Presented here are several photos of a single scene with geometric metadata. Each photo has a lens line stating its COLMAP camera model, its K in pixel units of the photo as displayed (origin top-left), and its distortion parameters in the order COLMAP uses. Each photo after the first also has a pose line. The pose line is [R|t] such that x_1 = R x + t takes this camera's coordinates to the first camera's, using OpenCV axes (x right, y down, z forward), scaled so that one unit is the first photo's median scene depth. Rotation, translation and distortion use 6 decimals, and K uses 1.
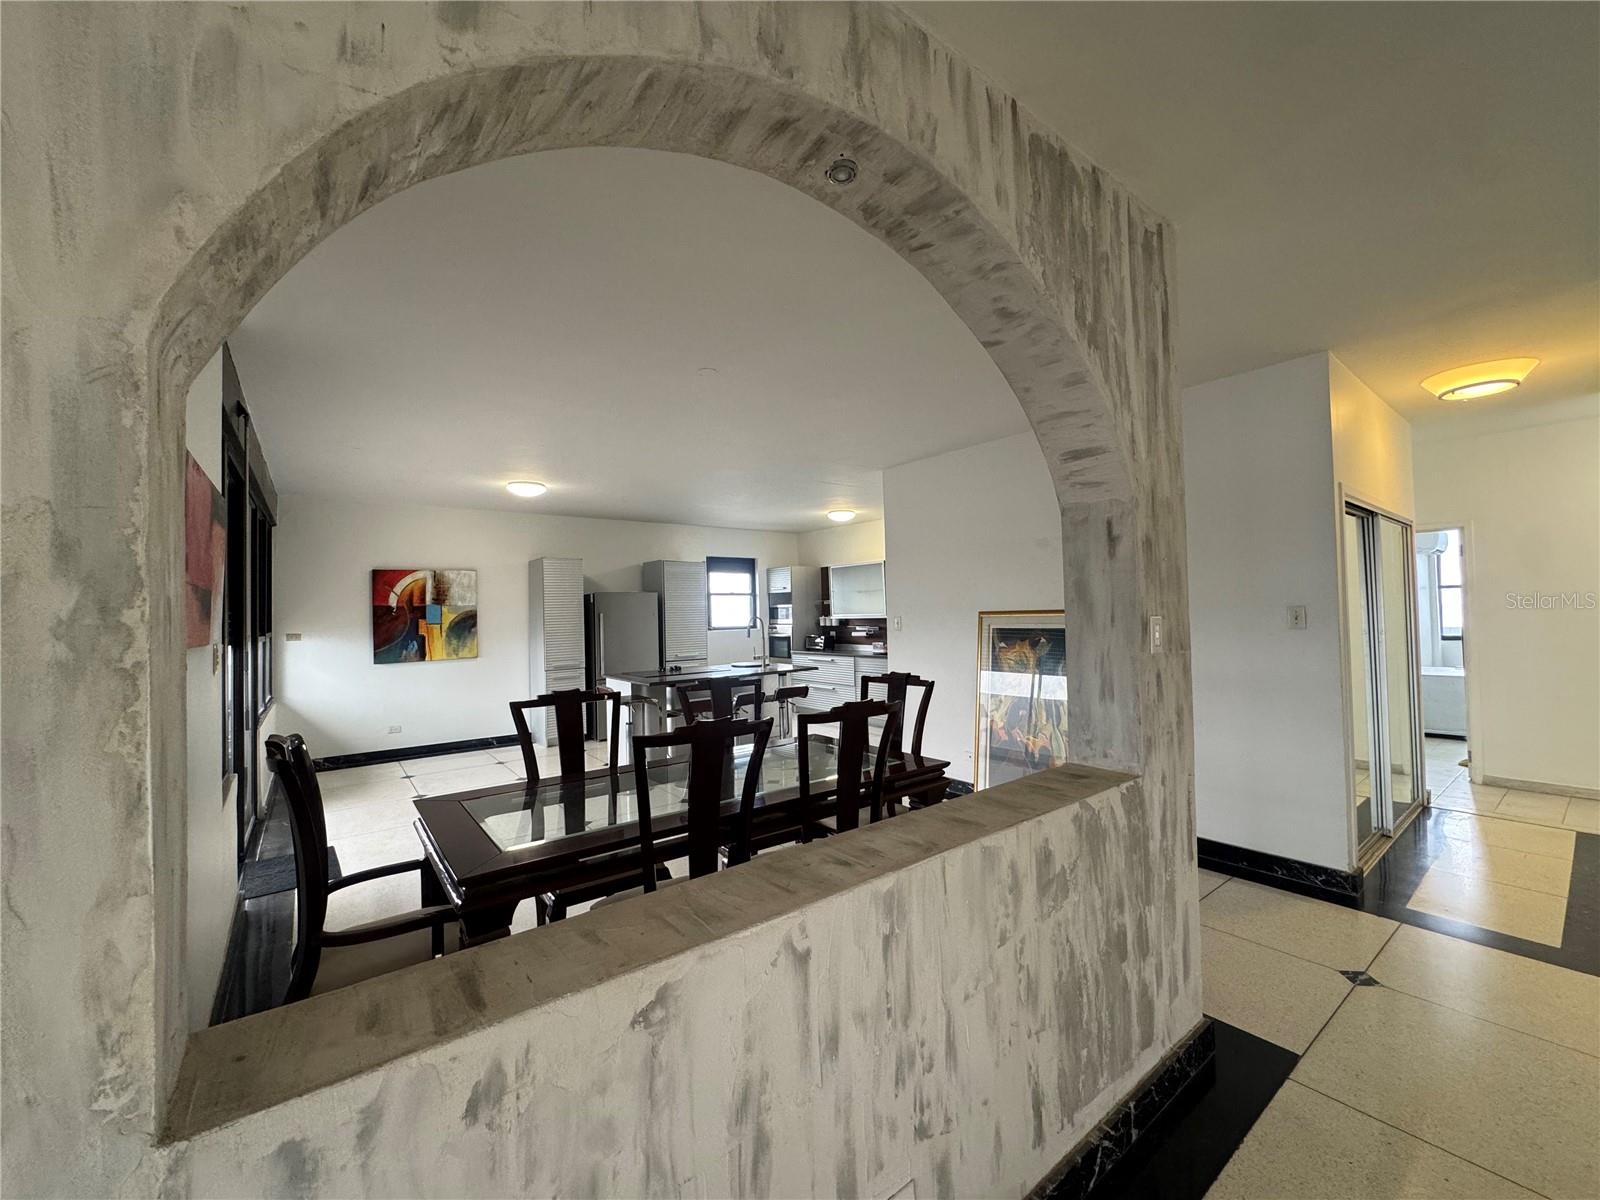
lens RADIAL K [[641.5, 0, 785.6], [0, 641.5, 596.6], [0, 0, 1]] dist [0.004041, 0.000081]
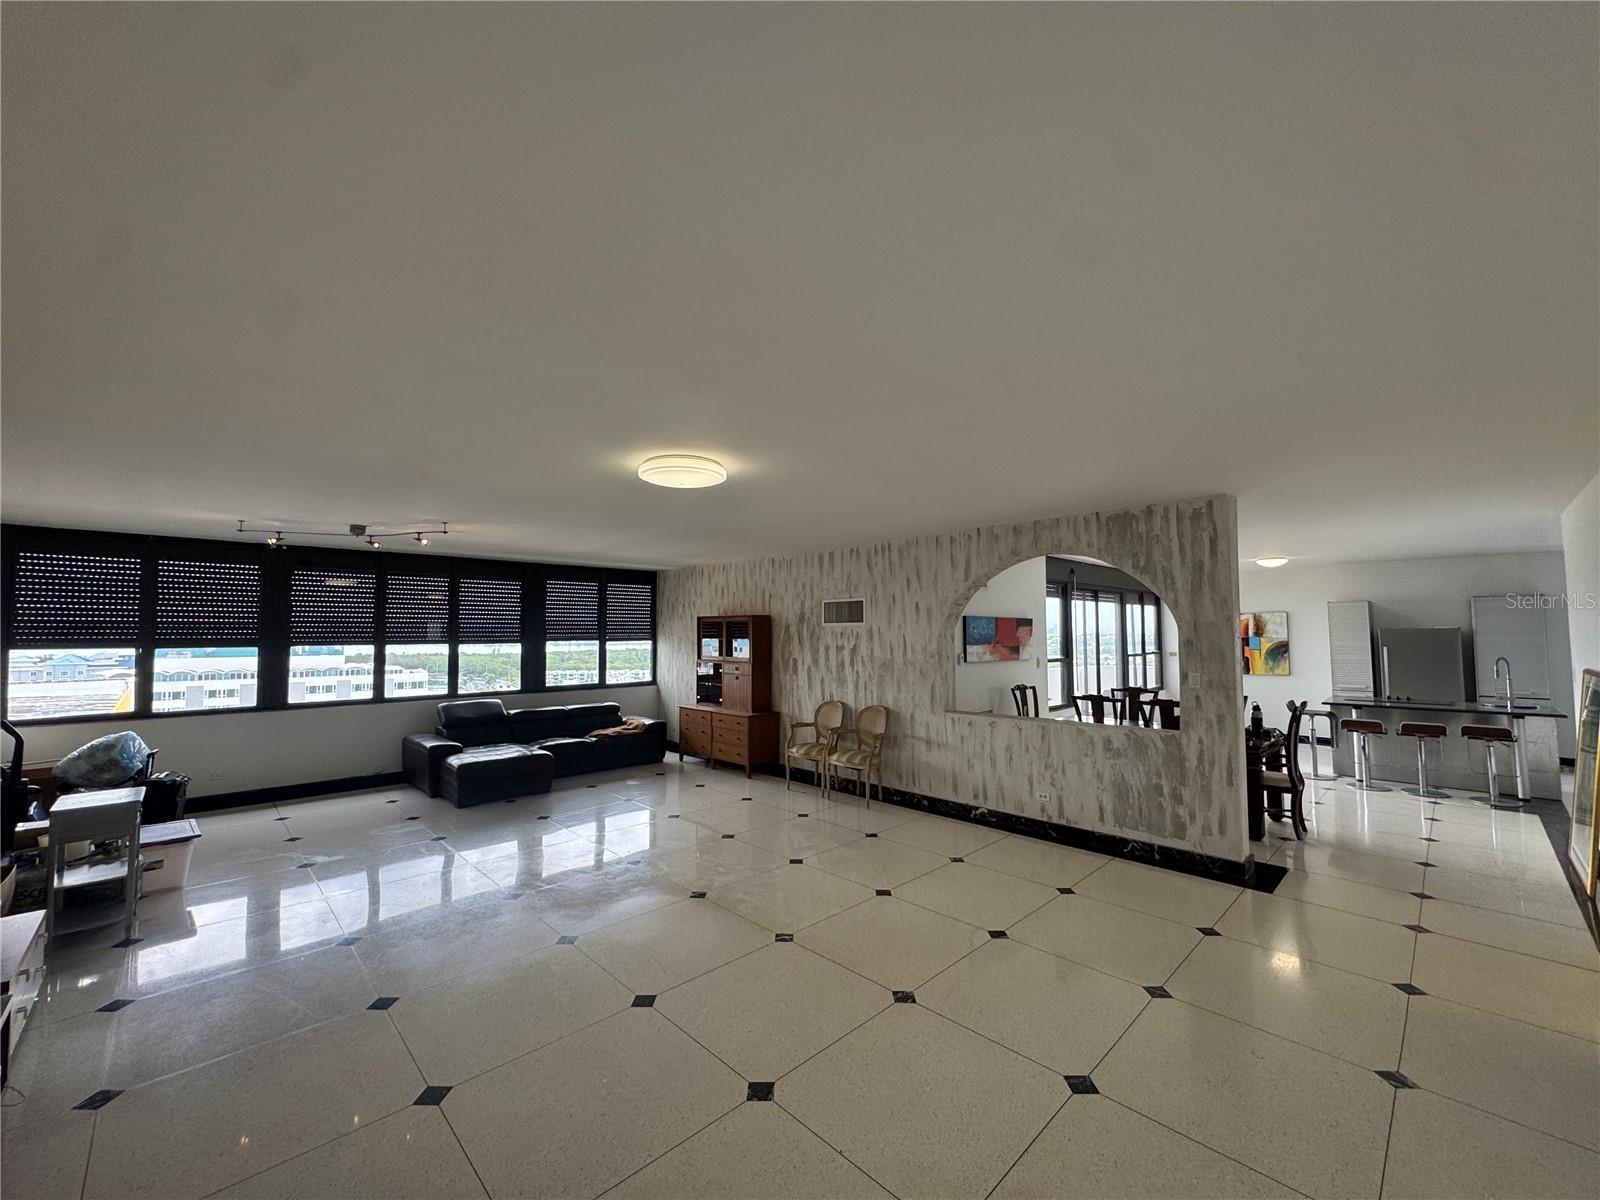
lens RADIAL K [[641.5, 0, 848.3], [0, 641.5, 599.6], [0, 0, 1]] dist [0.004041, 0.000081]
pose [[0.182962, -0.027604, -0.982732, 0.604649], [0.022281, 0.999465, -0.023925, -0.047463], [0.982867, -0.017519, 0.183480, -0.159187]]
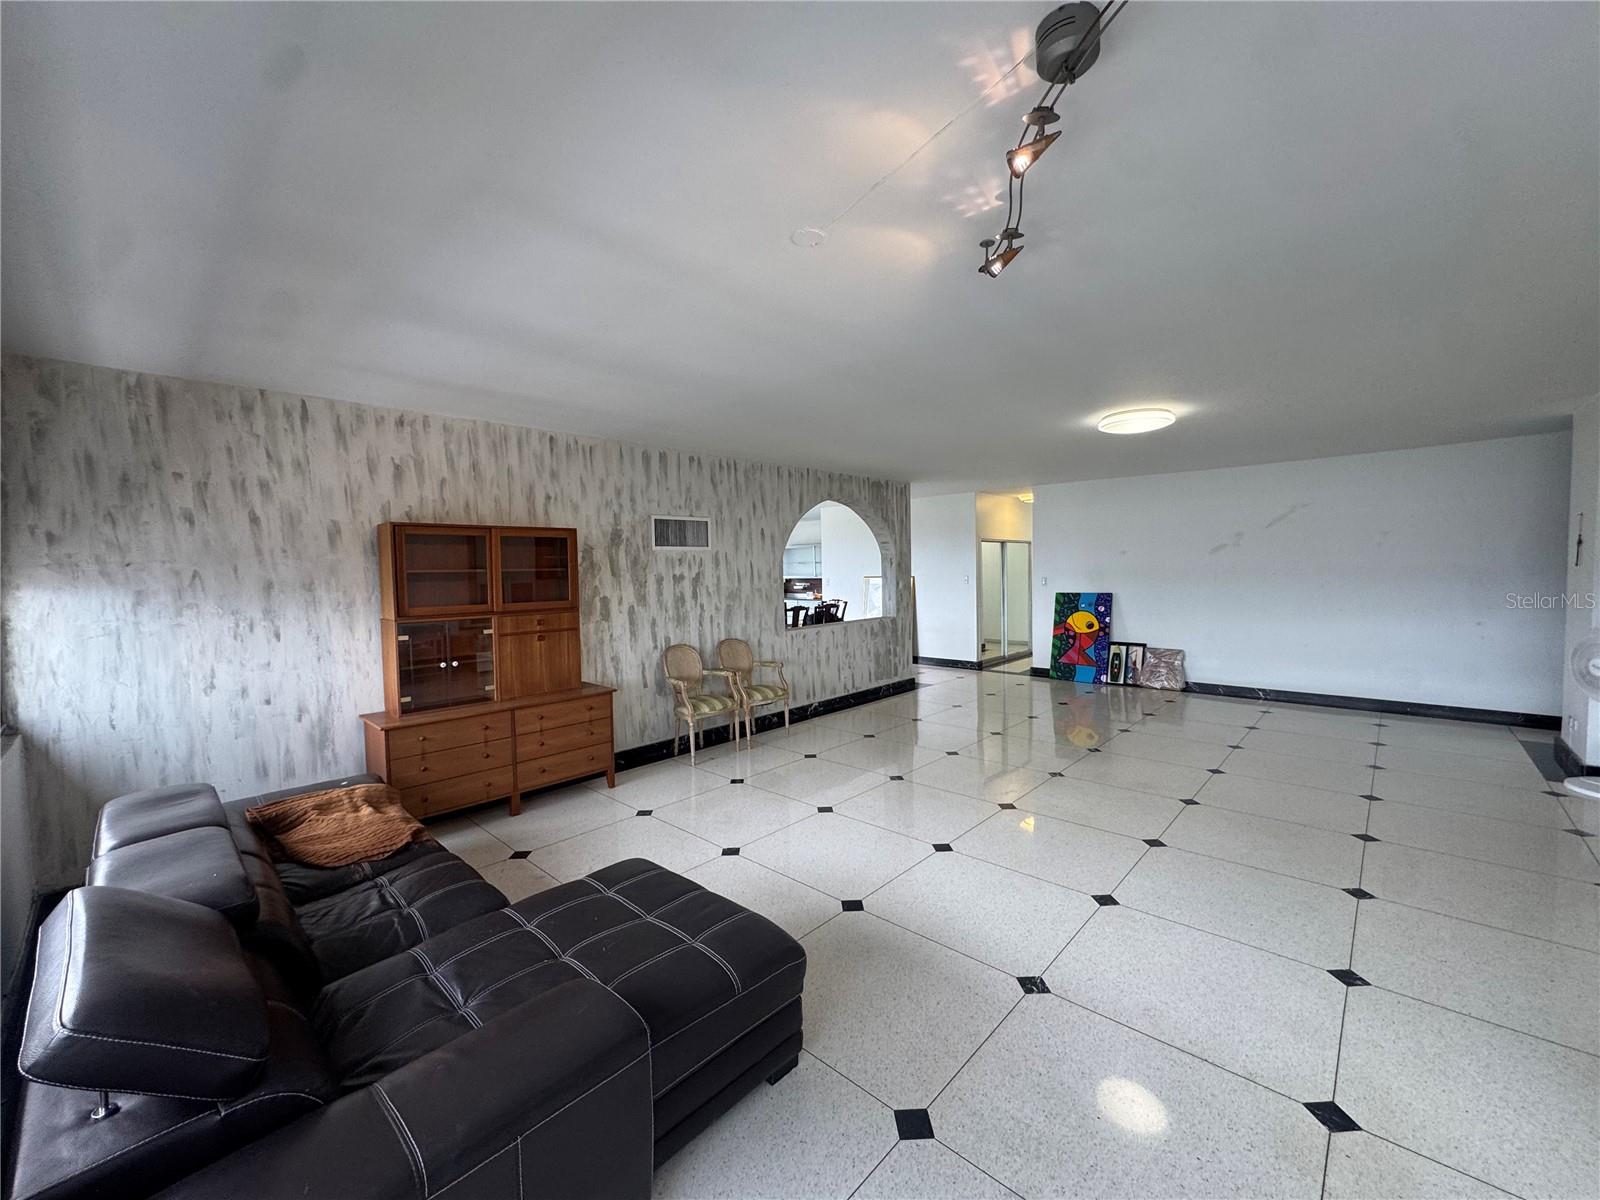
lens RADIAL K [[641.5, 0, 814.1], [0, 641.5, 593.5], [0, 0, 1]] dist [0.004041, 0.000081]
pose [[0.979820, -0.002889, 0.199859, -0.187692], [-0.009835, 0.997988, 0.062643, -0.032443], [-0.199638, -0.063344, 0.977820, -0.681002]]
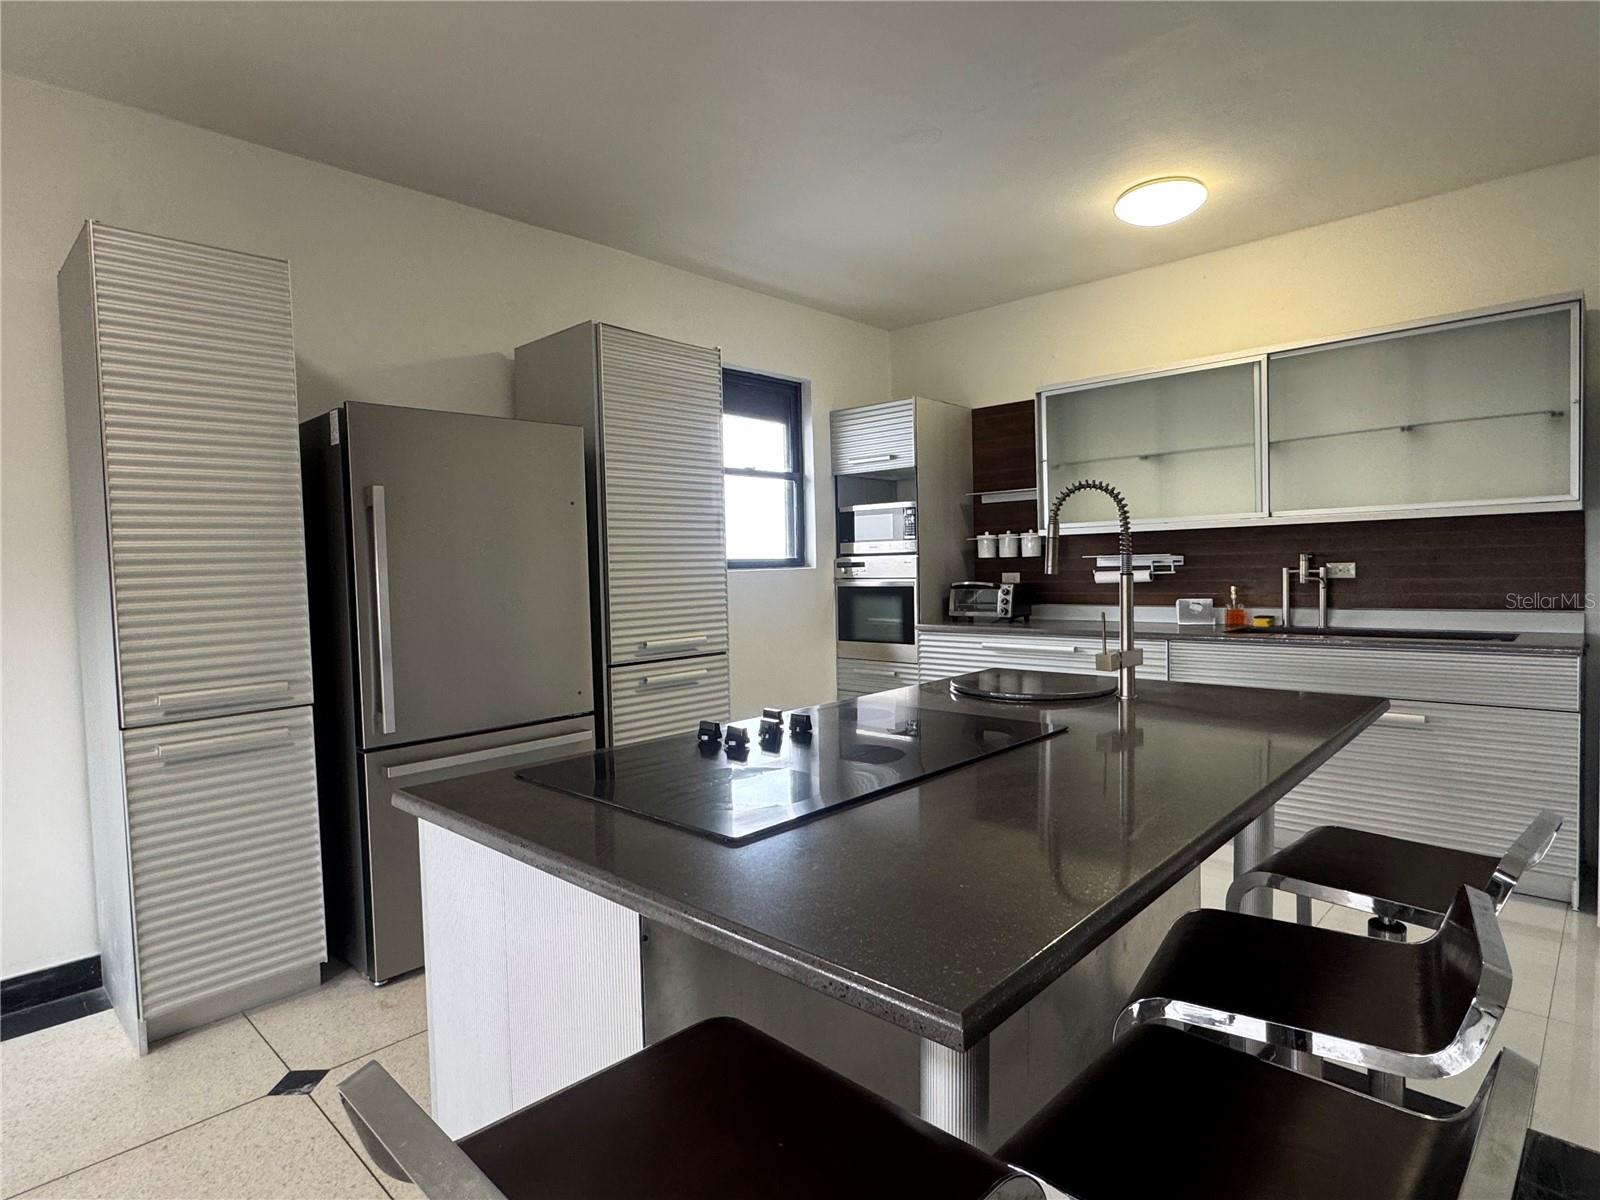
lens RADIAL K [[863.4, 0, 794.9], [0, 863.4, 595.5], [0, 0, 1]] dist [0.000035, 0.000166]
pose [[0.983044, -0.005376, 0.183291, -0.164722], [-0.005561, 0.998236, 0.059102, 0.041546], [-0.183285, -0.059119, 0.981281, 0.556341]]
